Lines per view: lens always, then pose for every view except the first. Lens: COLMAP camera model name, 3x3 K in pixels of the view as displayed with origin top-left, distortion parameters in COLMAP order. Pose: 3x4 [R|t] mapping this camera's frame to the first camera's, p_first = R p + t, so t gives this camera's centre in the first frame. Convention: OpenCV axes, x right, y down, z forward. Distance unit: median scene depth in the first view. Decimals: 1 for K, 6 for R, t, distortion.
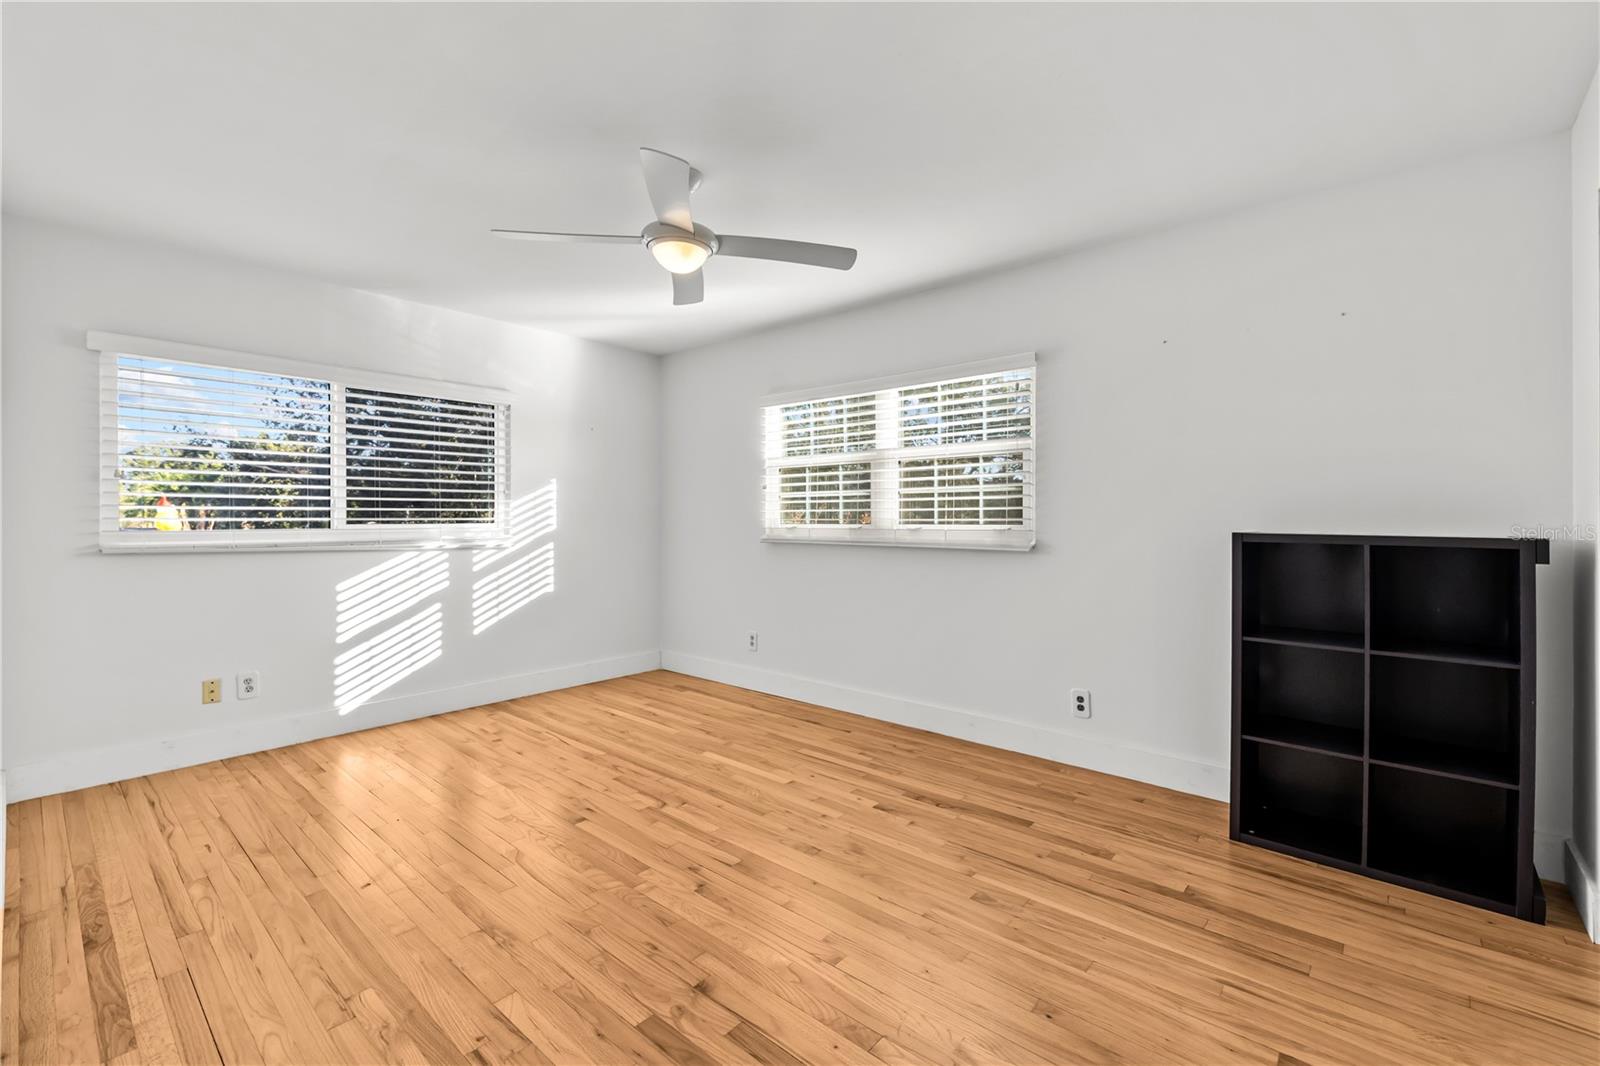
lens RADIAL K [[676.1, 0, 808.6], [0, 676.1, 522.4], [0, 0, 1]] dist [0.000960, 0.000273]
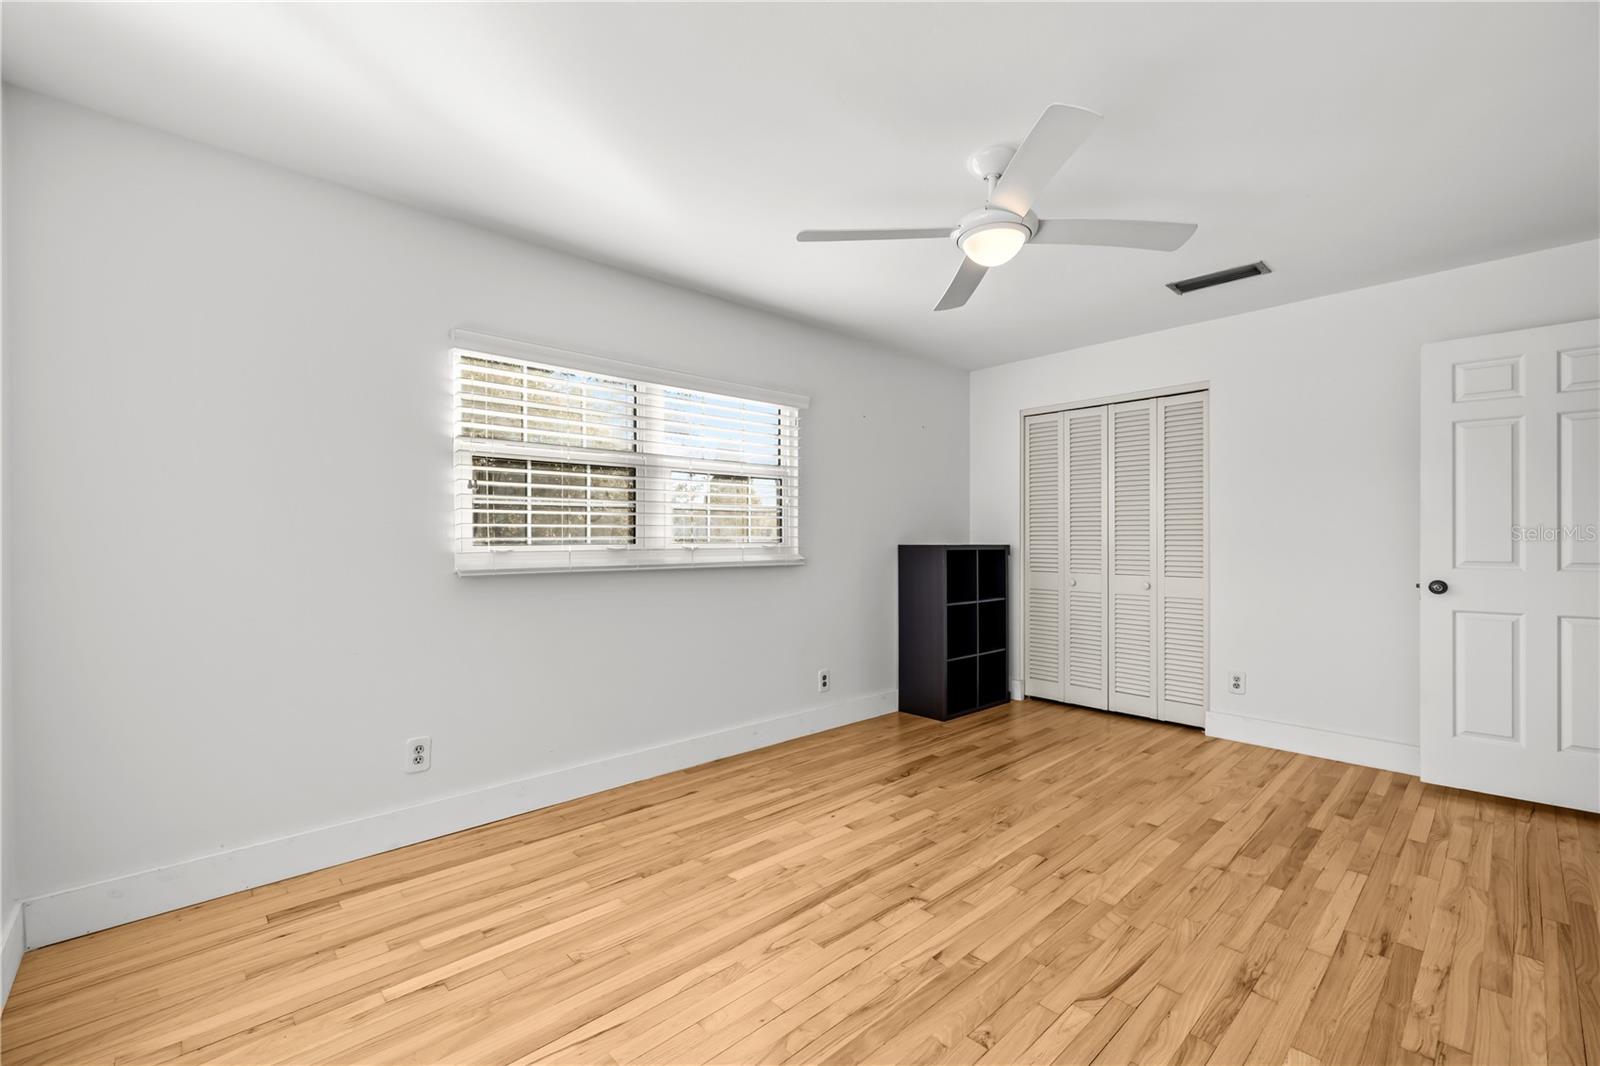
lens RADIAL K [[670.6, 0, 800.0], [0, 670.6, 533.0], [0, 0, 1]] dist [0.001361, -0.000429]
pose [[0.115380, 0.006687, 0.993299, -0.820843], [0.004786, 0.999962, -0.007287, -0.003948], [-0.993310, 0.005594, 0.115344, 0.845993]]
